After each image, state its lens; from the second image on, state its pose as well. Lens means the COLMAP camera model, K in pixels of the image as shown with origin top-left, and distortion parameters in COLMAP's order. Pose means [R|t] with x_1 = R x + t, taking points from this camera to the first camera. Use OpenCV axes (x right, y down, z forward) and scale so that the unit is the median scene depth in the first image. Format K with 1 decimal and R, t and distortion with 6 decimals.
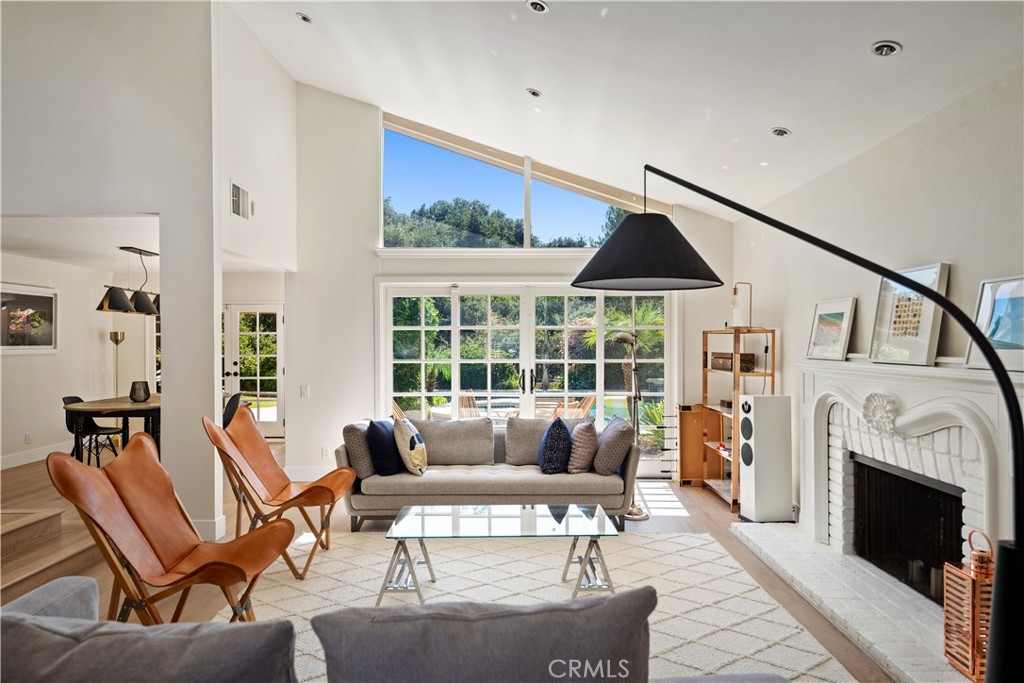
lens RADIAL K [[626.1, 0, 513.7], [0, 626.1, 343.7], [0, 0, 1]] dist [0.000921, 0.000578]
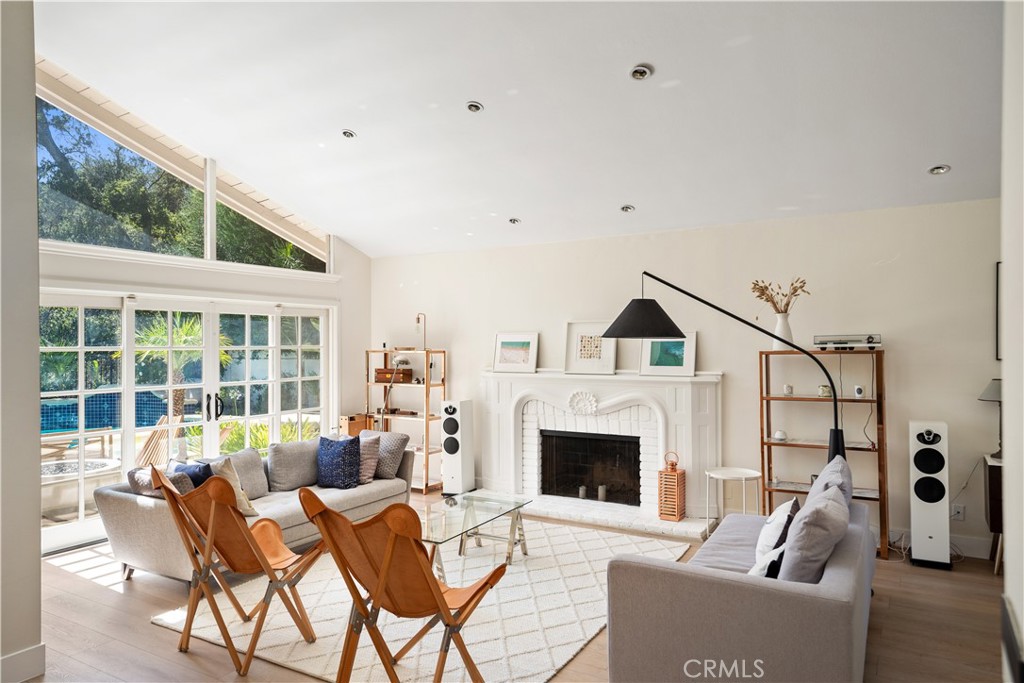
lens RADIAL K [[677.0, 0, 511.0], [0, 677.0, 340.8], [0, 0, 1]] dist [0.009140, 0.000602]
pose [[0.474521, 0.002057, 0.880242, -0.833736], [0.003987, 0.999982, -0.004486, -0.038538], [-0.880235, 0.005638, 0.474505, 0.204531]]
